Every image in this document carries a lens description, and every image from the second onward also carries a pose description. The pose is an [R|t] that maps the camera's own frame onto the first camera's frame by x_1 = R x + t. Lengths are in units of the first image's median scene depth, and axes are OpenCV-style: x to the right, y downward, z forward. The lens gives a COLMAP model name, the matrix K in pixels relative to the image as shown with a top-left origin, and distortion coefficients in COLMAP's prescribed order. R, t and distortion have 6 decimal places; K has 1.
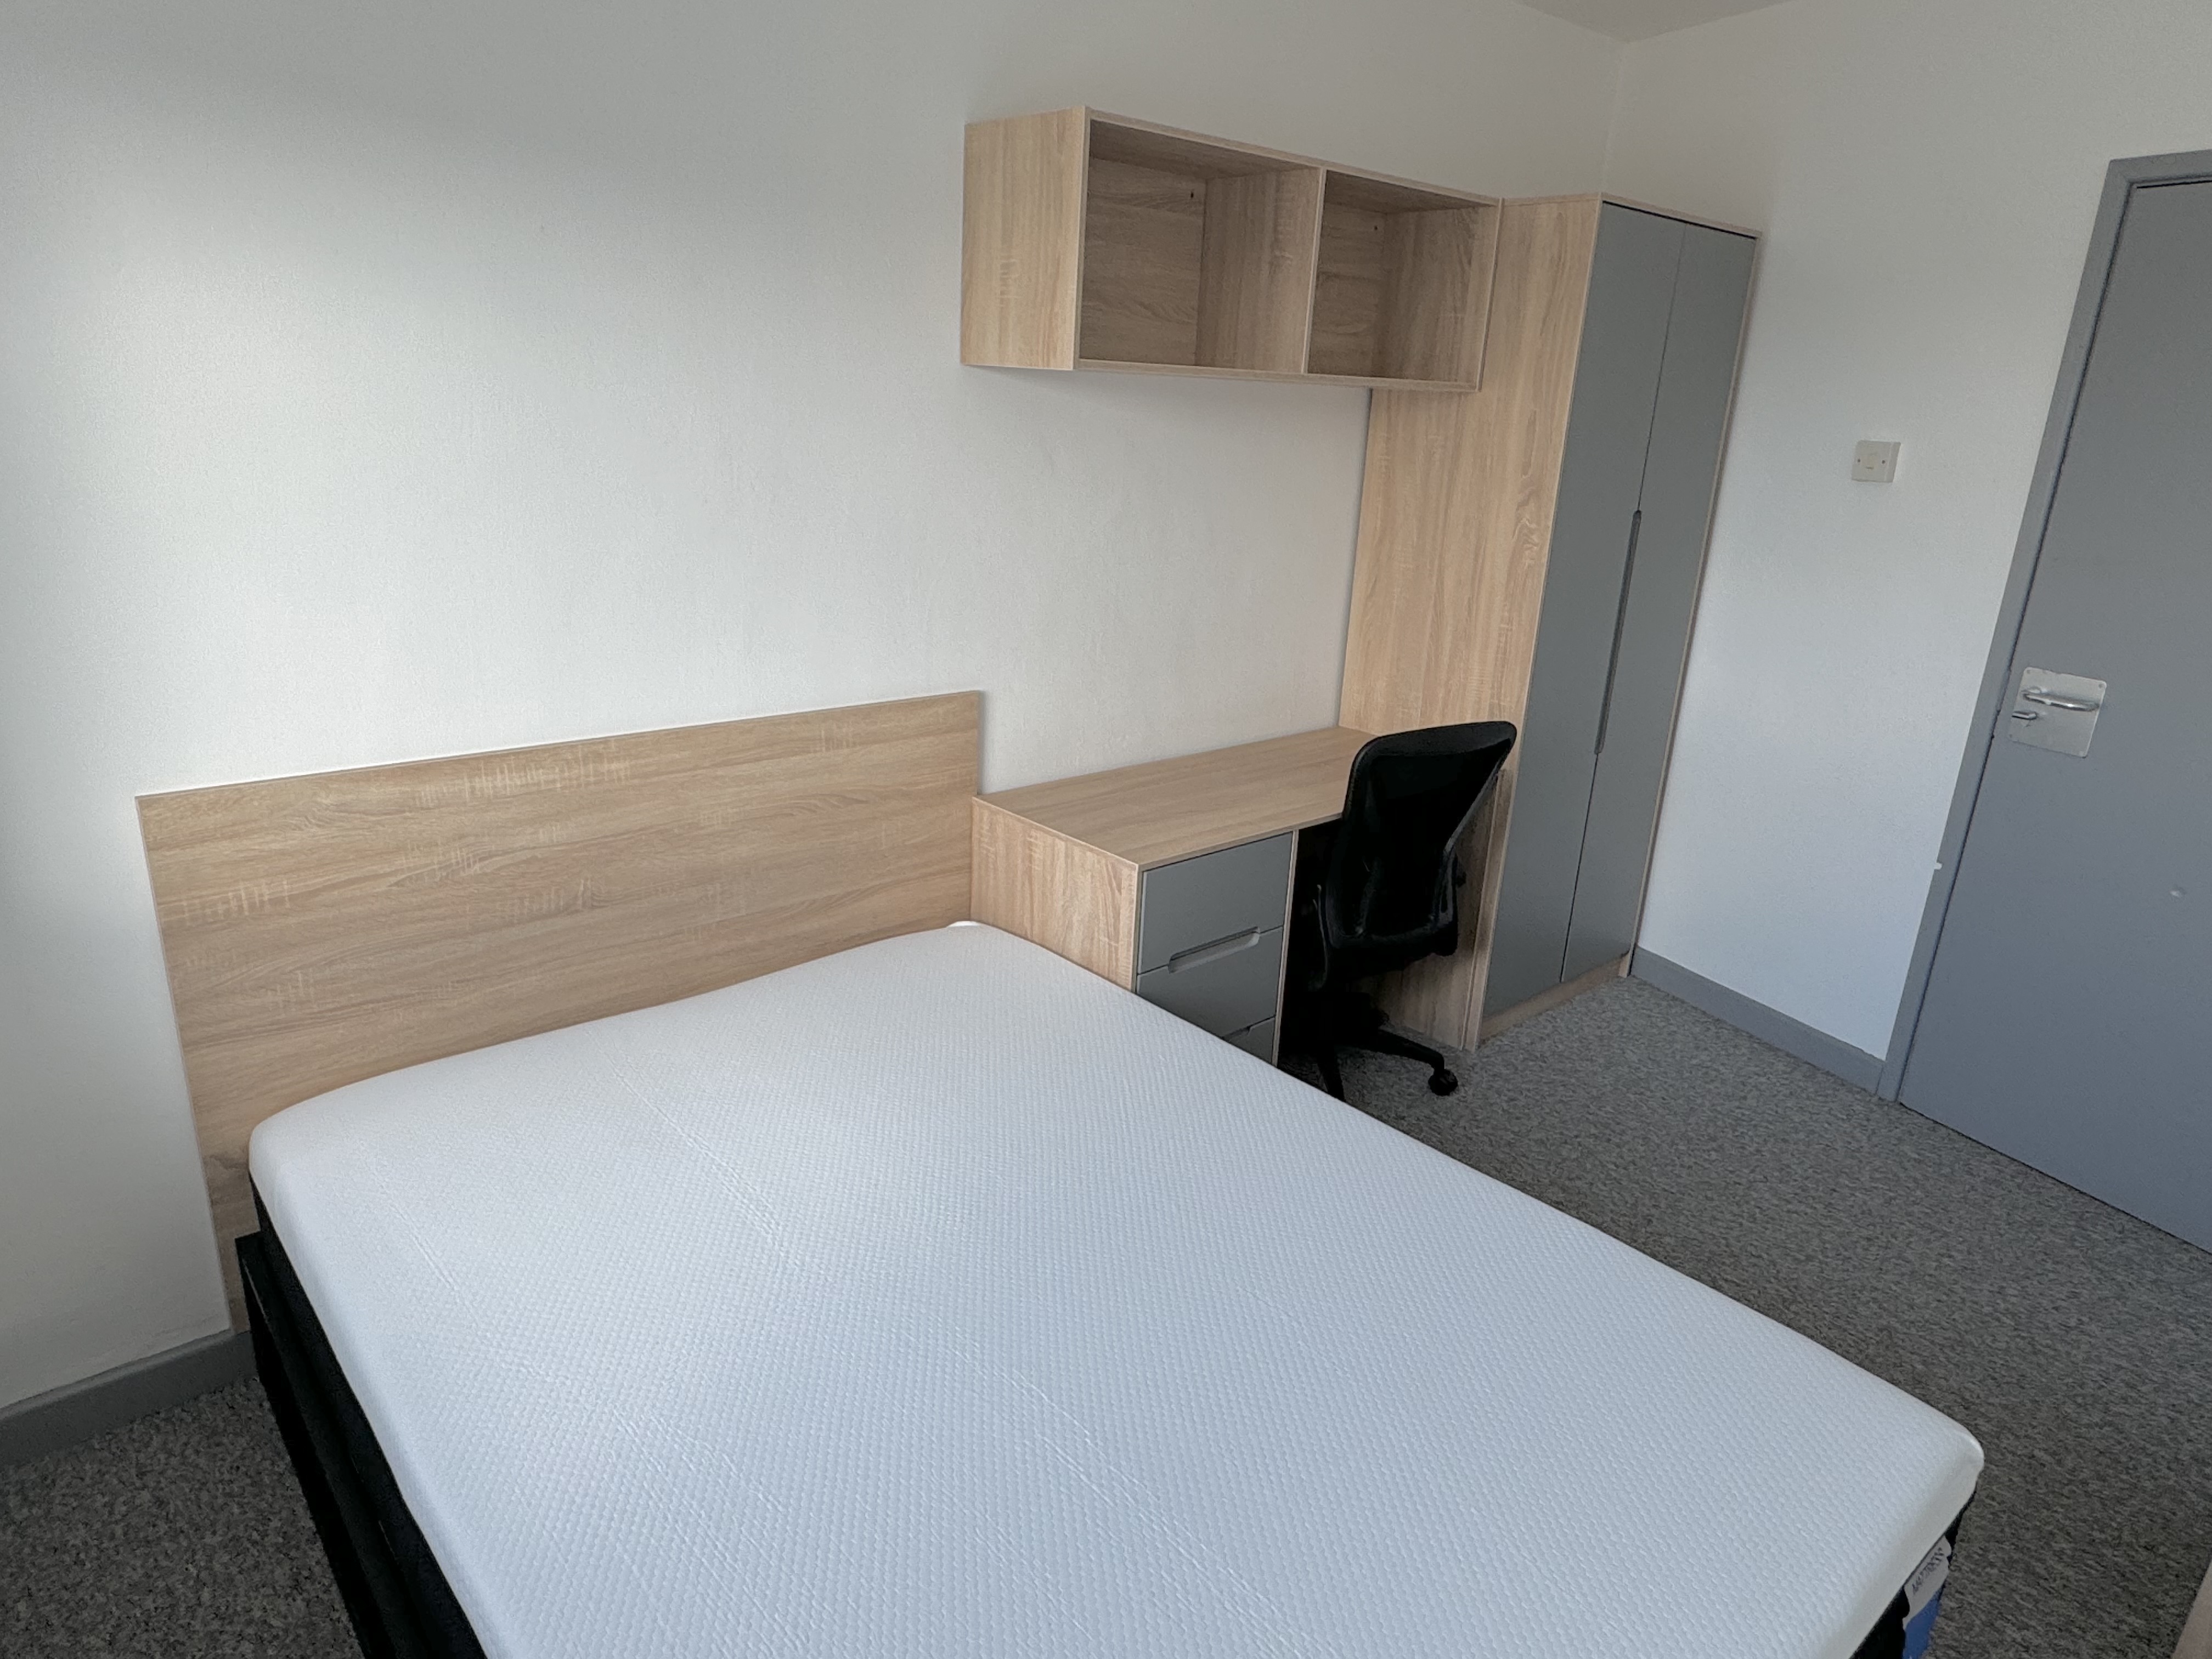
lens RADIAL K [[1368.2, 0, 1112.7], [0, 1368.2, 831.2], [0, 0, 1]] dist [-0.002709, -0.002349]
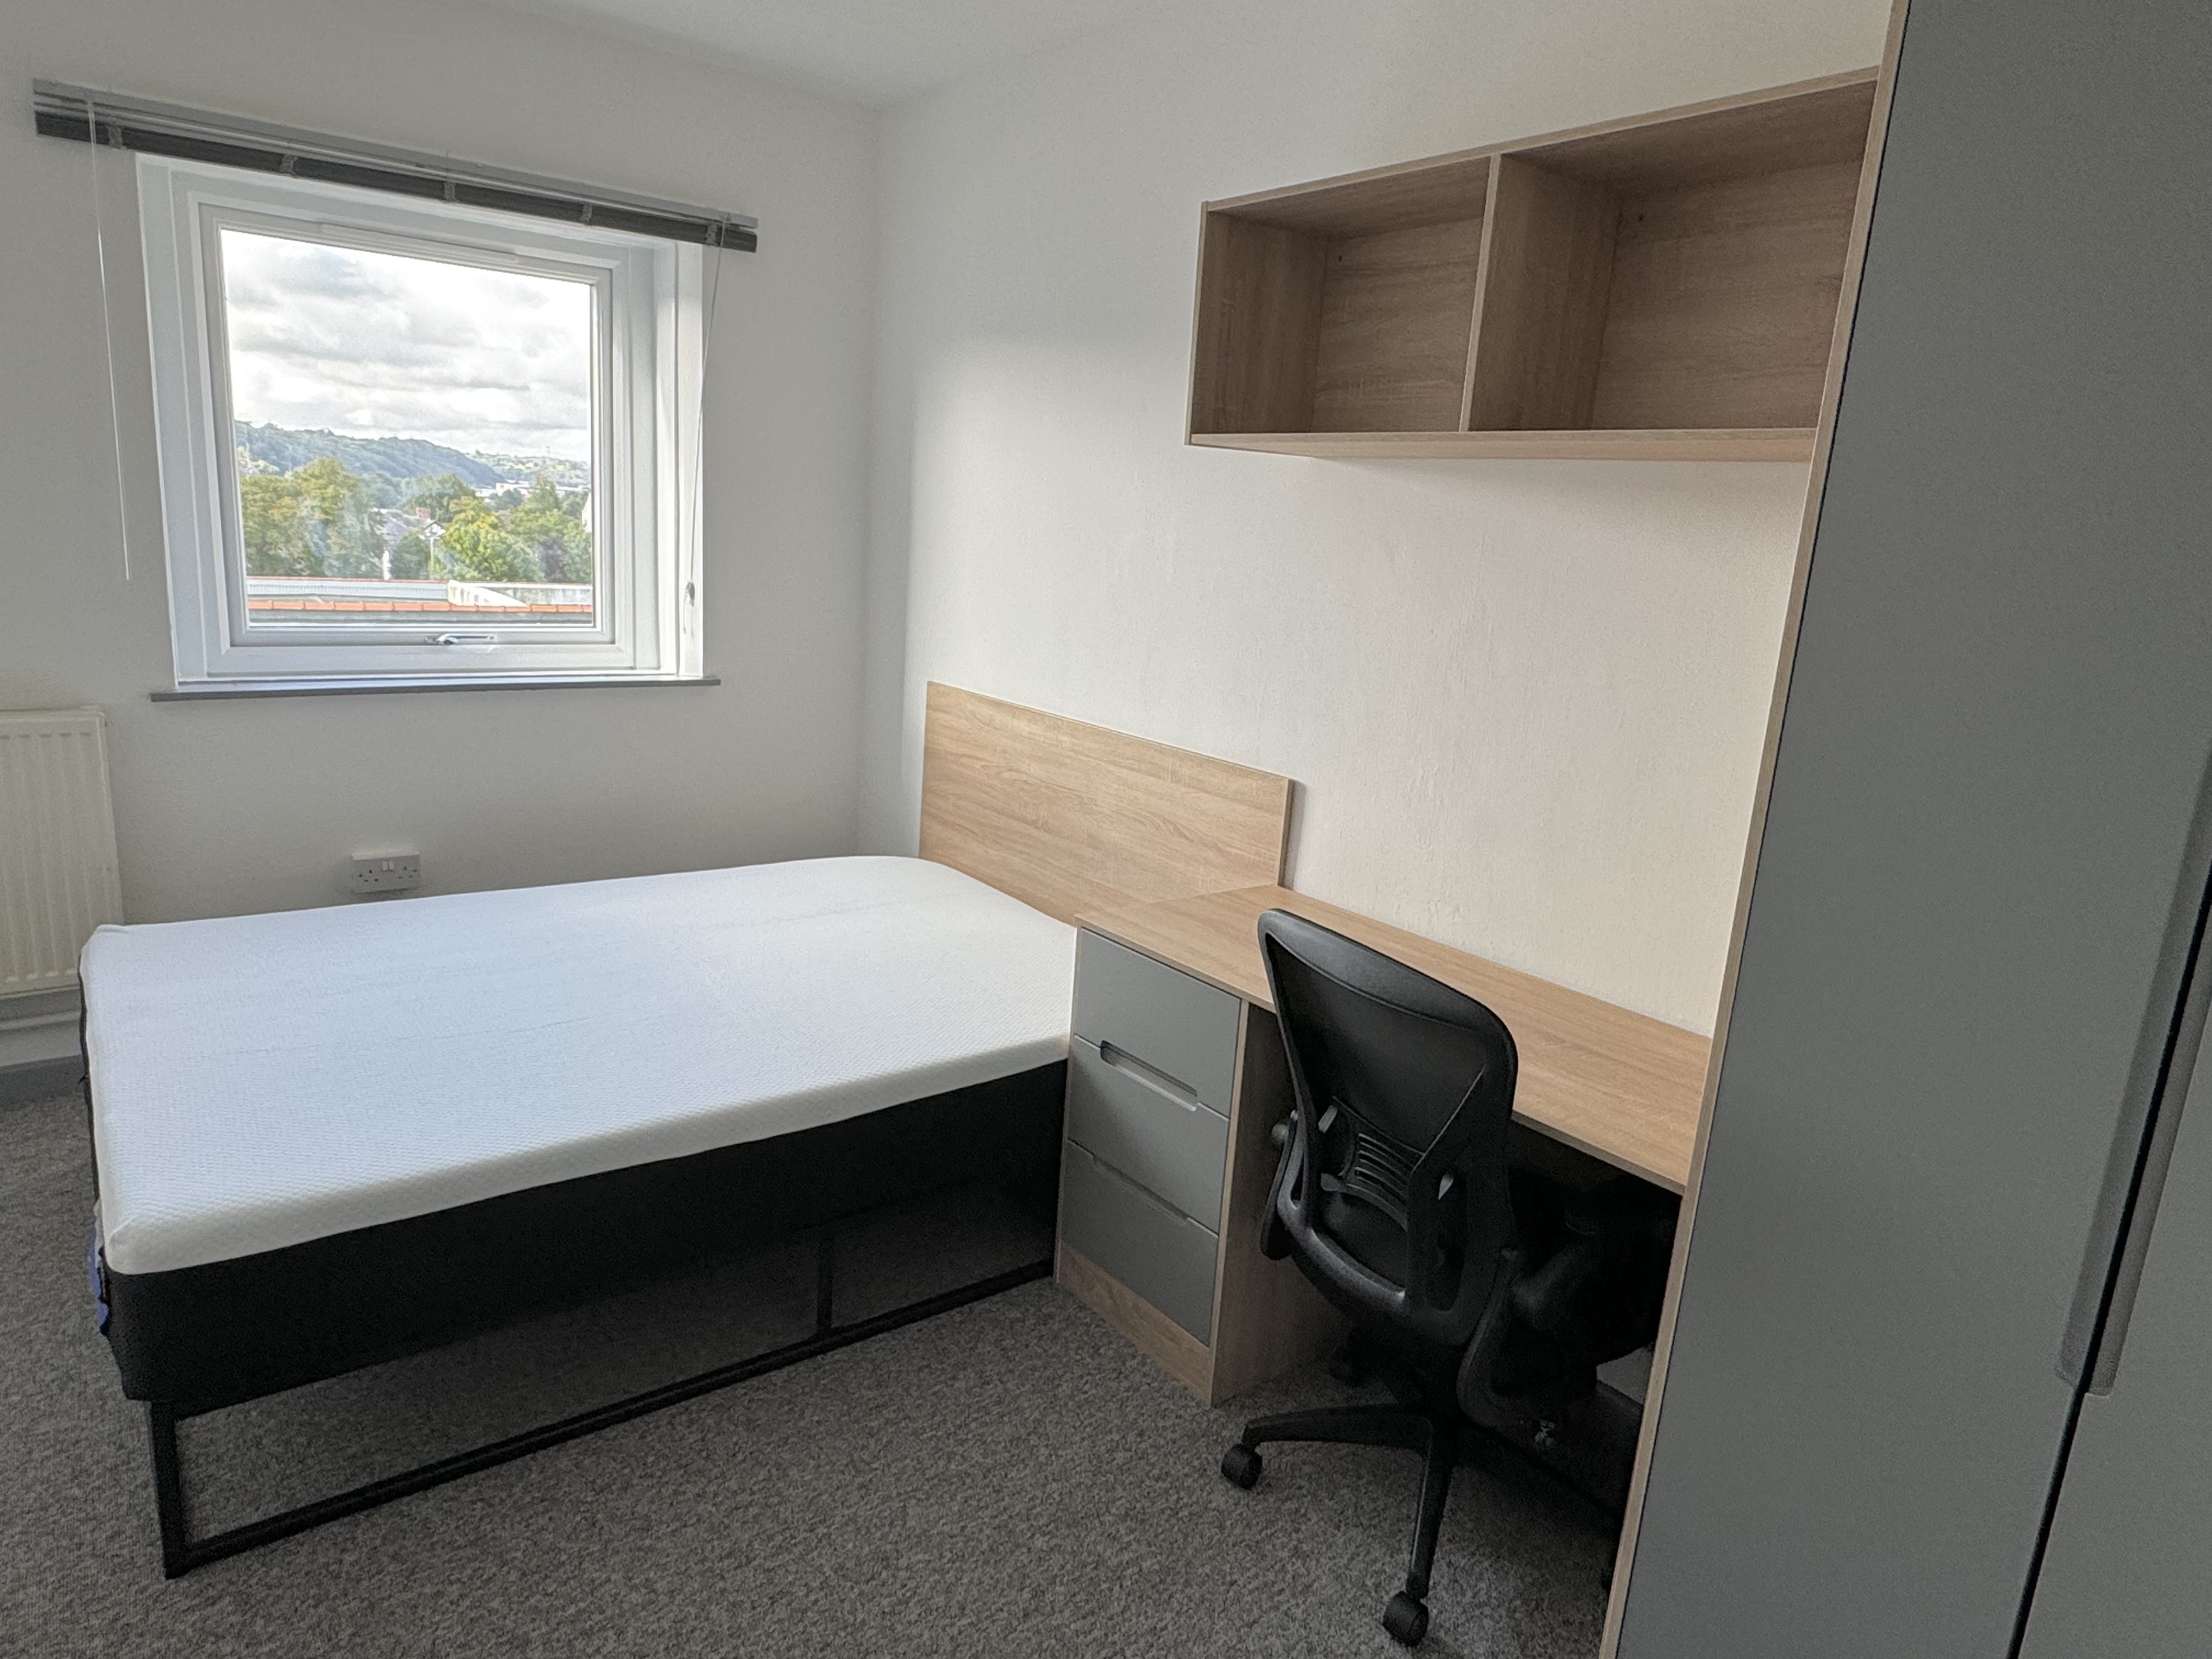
lens RADIAL K [[1368.2, 0, 1112.7], [0, 1368.2, 831.2], [0, 0, 1]] dist [-0.002709, -0.002349]
pose [[-0.071412, 0.174191, -0.982119, 1.037398], [-0.372060, 0.908916, 0.188261, -0.242027], [0.925458, 0.378851, -0.000098, 1.051415]]
